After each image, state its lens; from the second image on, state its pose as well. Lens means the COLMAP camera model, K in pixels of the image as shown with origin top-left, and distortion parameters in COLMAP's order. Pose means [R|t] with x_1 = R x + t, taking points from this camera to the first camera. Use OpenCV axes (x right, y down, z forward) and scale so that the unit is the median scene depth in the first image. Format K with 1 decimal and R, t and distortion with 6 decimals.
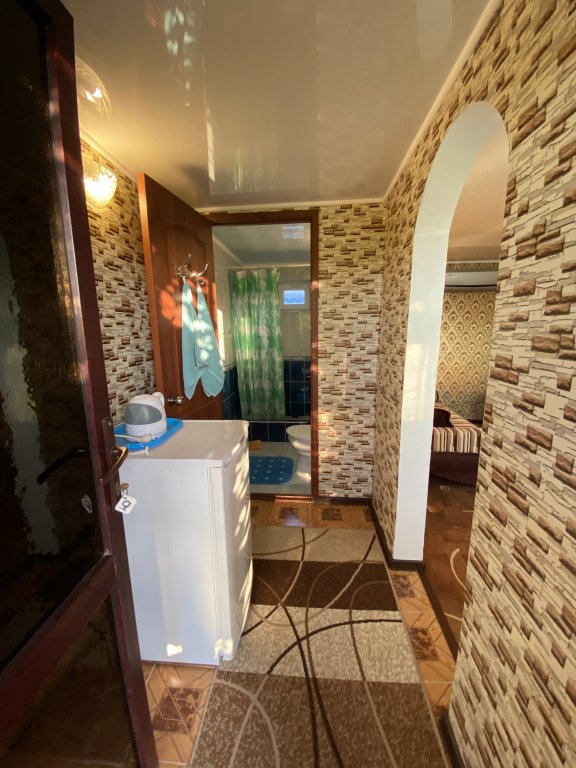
lens RADIAL K [[308.0, 0, 288.0], [0, 308.0, 383.2], [0, 0, 1]] dist [-0.001662, -0.000405]
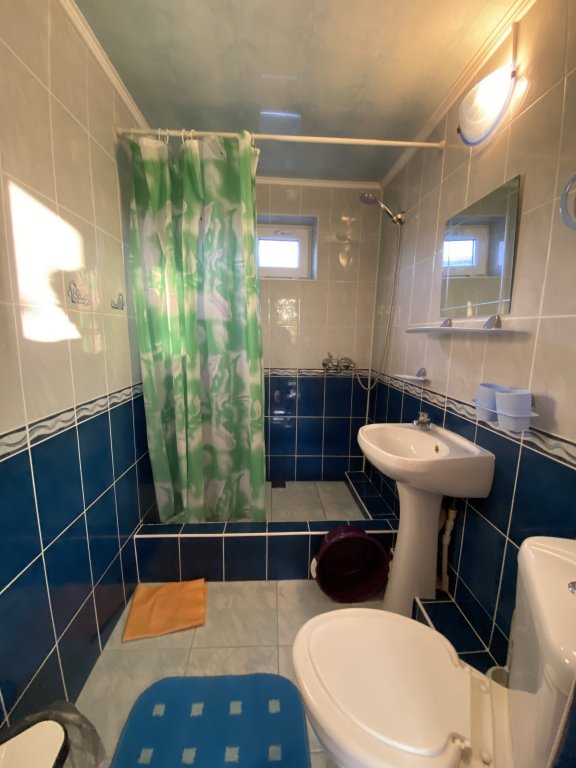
lens RADIAL K [[308.0, 0, 288.8], [0, 308.0, 383.0], [0, 0, 1]] dist [-0.001662, -0.000405]
pose [[0.986379, 0.002137, 0.164472, -0.050329], [-0.000396, 0.999944, -0.010619, -0.067122], [-0.164485, 0.010409, 0.986325, 0.596993]]
